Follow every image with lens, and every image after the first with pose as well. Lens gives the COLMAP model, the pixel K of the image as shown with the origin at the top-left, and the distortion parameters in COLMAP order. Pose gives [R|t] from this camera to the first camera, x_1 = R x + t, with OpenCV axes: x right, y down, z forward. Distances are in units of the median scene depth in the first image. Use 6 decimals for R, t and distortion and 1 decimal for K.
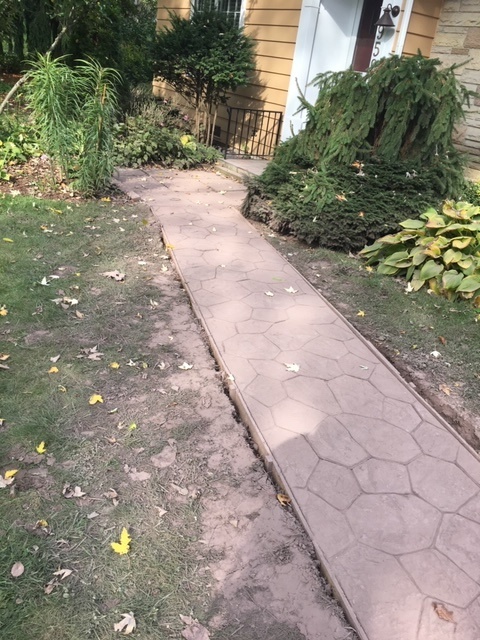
lens RADIAL K [[537.9, 0, 241.5], [0, 537.9, 316.5], [0, 0, 1]] dist [0.064706, -0.087829]
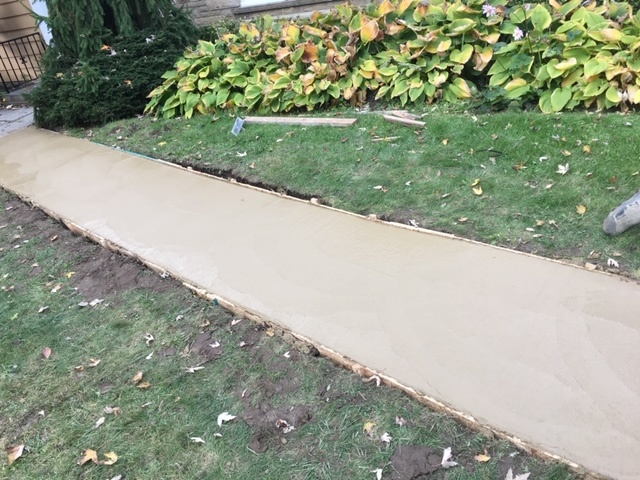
lens RADIAL K [[537.9, 0, 318.6], [0, 537.9, 242.3], [0, 0, 1]] dist [0.064706, -0.087829]
pose [[0.830075, -0.482641, 0.279343, 0.059674], [0.463675, 0.875646, 0.135094, 0.168276], [-0.309807, 0.017386, 0.950640, -0.323258]]
